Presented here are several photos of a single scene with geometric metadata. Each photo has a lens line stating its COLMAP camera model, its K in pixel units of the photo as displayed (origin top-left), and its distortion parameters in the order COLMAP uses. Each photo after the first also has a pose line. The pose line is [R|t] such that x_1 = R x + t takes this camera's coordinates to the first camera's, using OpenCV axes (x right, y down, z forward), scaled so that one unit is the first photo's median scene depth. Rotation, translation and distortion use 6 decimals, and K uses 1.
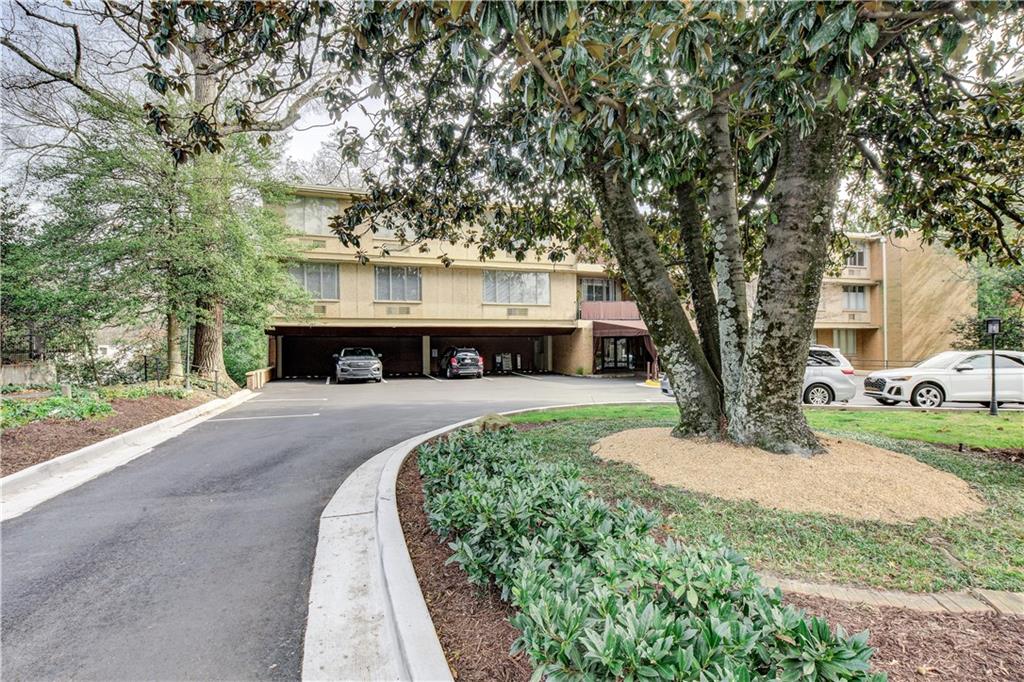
lens RADIAL K [[498.8, 0, 512.0], [0, 498.8, 341.0], [0, 0, 1]] dist [-0.000582, -0.000136]
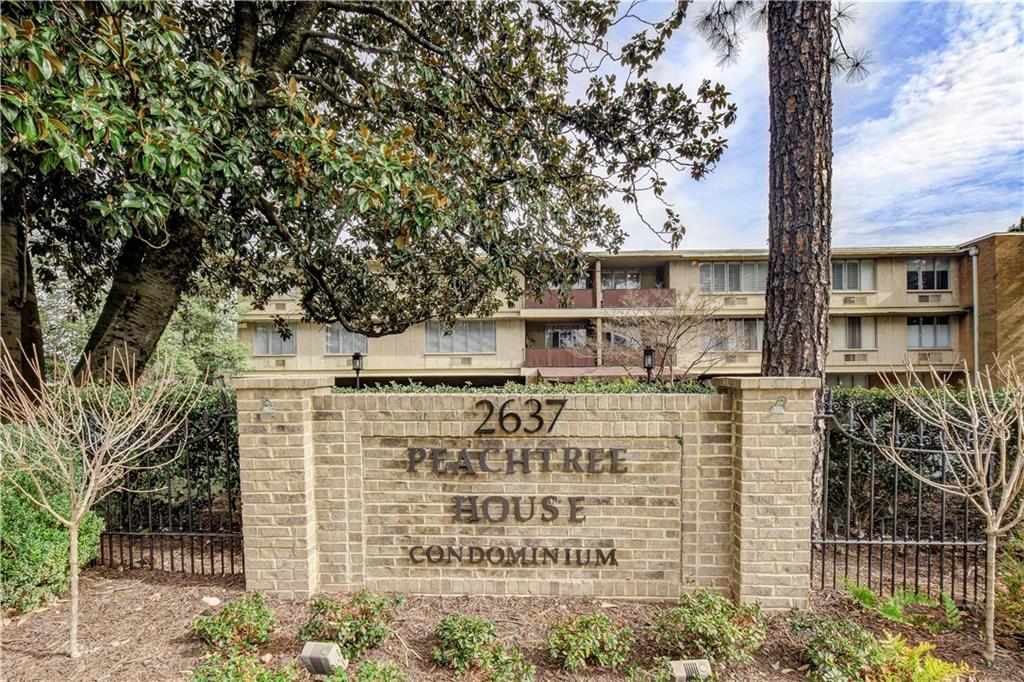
lens RADIAL K [[498.8, 0, 512.0], [0, 498.8, 341.0], [0, 0, 1]] dist [-0.000582, -0.000136]
pose [[0.939584, -0.037421, -0.340266, 0.437678], [0.003109, 0.994899, -0.100832, 0.002387], [0.342303, 0.093683, 0.934908, 0.094396]]
